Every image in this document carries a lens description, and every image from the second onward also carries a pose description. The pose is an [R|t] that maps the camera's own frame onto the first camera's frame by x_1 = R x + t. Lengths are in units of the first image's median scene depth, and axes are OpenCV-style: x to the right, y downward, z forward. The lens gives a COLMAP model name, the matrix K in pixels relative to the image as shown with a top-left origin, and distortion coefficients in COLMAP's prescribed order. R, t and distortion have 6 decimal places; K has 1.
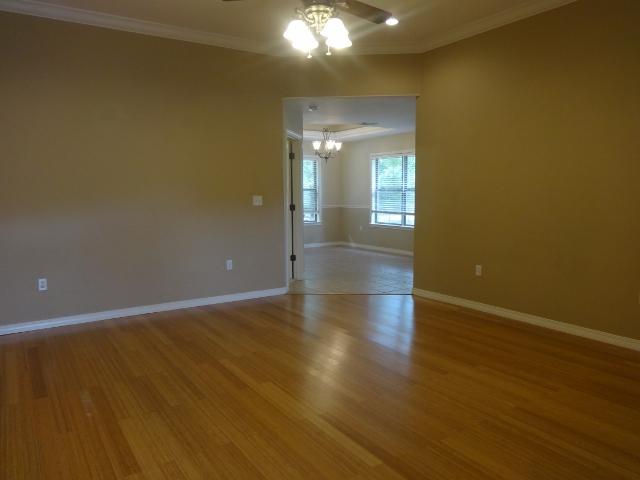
lens RADIAL K [[476.3, 0, 320.0], [0, 476.3, 240.0], [0, 0, 1]] dist [-0.008191, -0.003753]
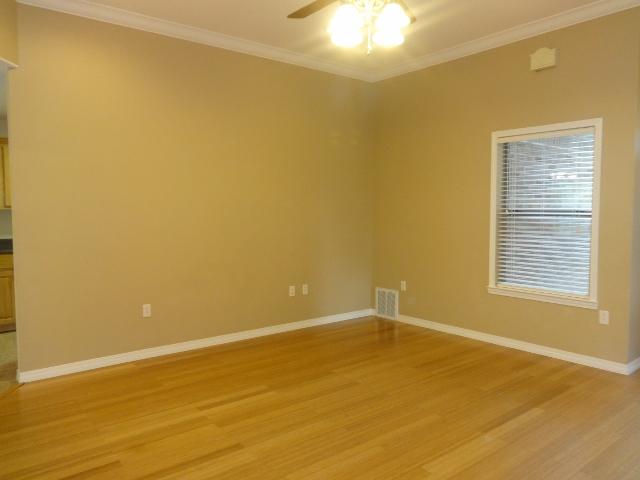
lens RADIAL K [[476.3, 0, 320.0], [0, 476.3, 240.0], [0, 0, 1]] dist [-0.008191, -0.003753]
pose [[-0.088057, -0.051718, 0.994772, -0.810100], [0.111701, 0.991840, 0.061453, -0.119320], [-0.989833, 0.116528, -0.081562, 1.168416]]
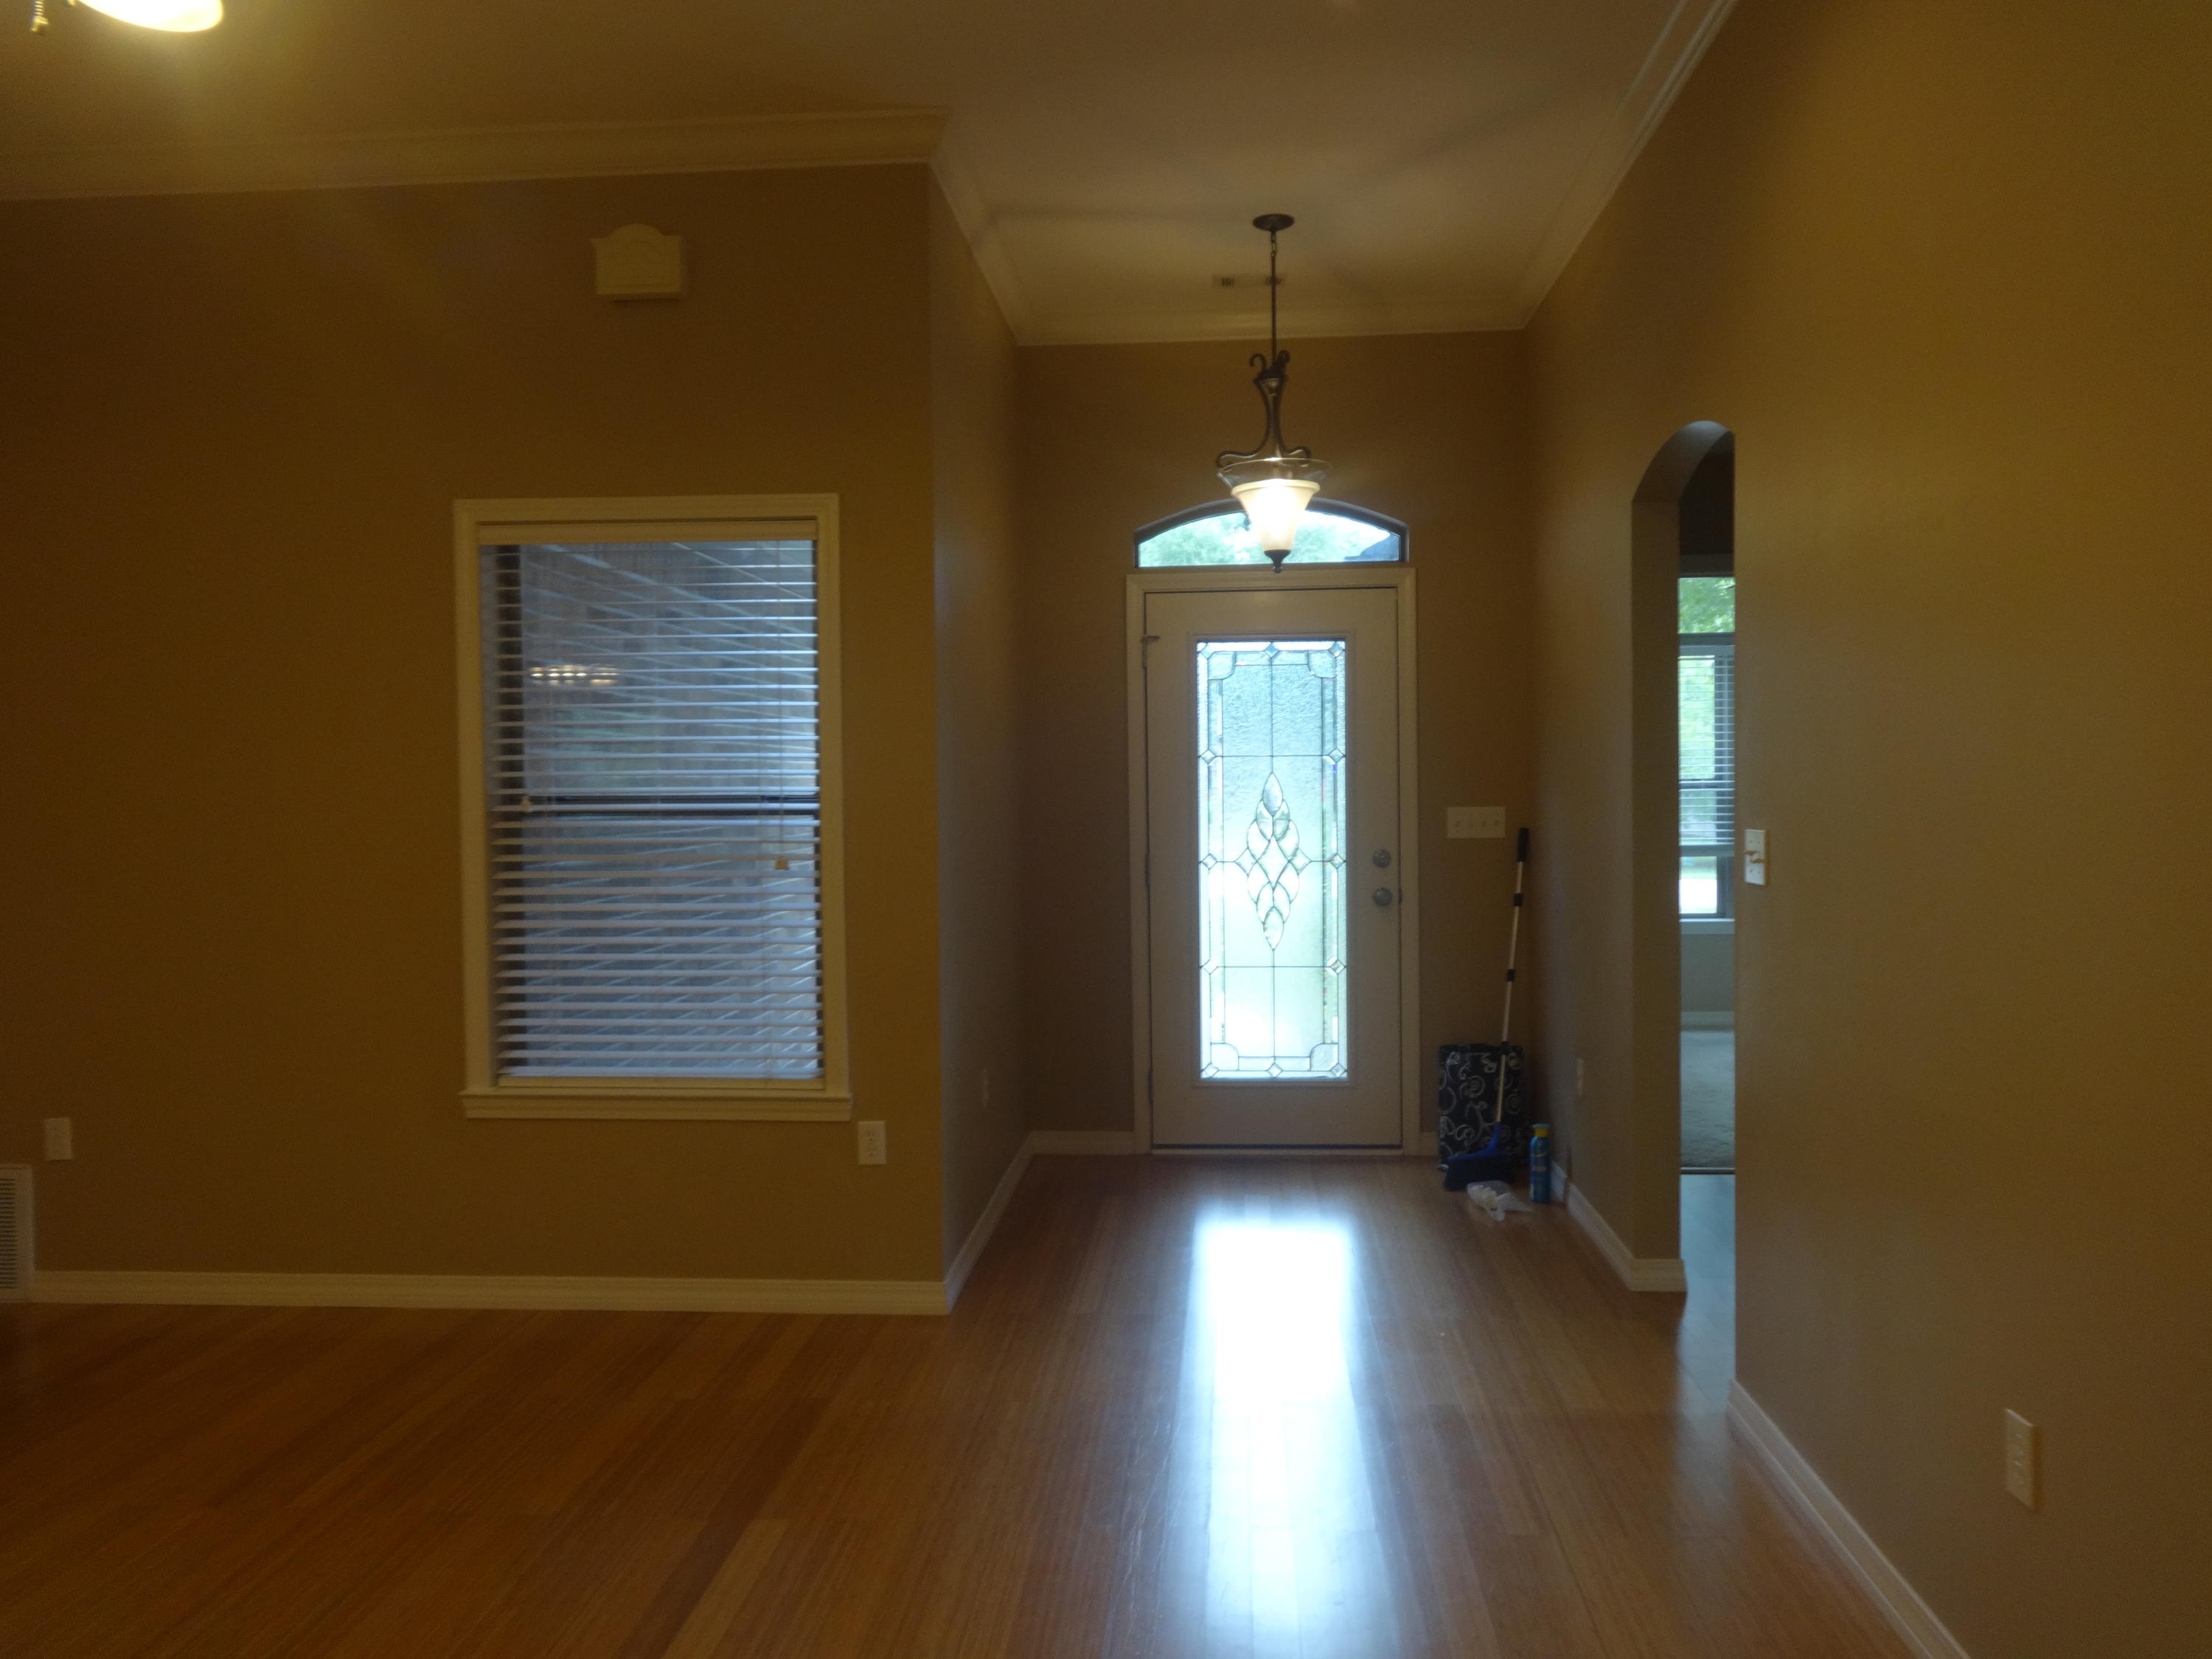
lens RADIAL K [[1646.1, 0, 1106.0], [0, 1646.1, 829.5], [0, 0, 1]] dist [-0.008191, -0.003753]
pose [[-0.789491, 0.002016, 0.613759, -0.619438], [0.085768, 0.990545, 0.107072, -0.132698], [-0.607741, 0.137173, -0.782199, 1.235754]]
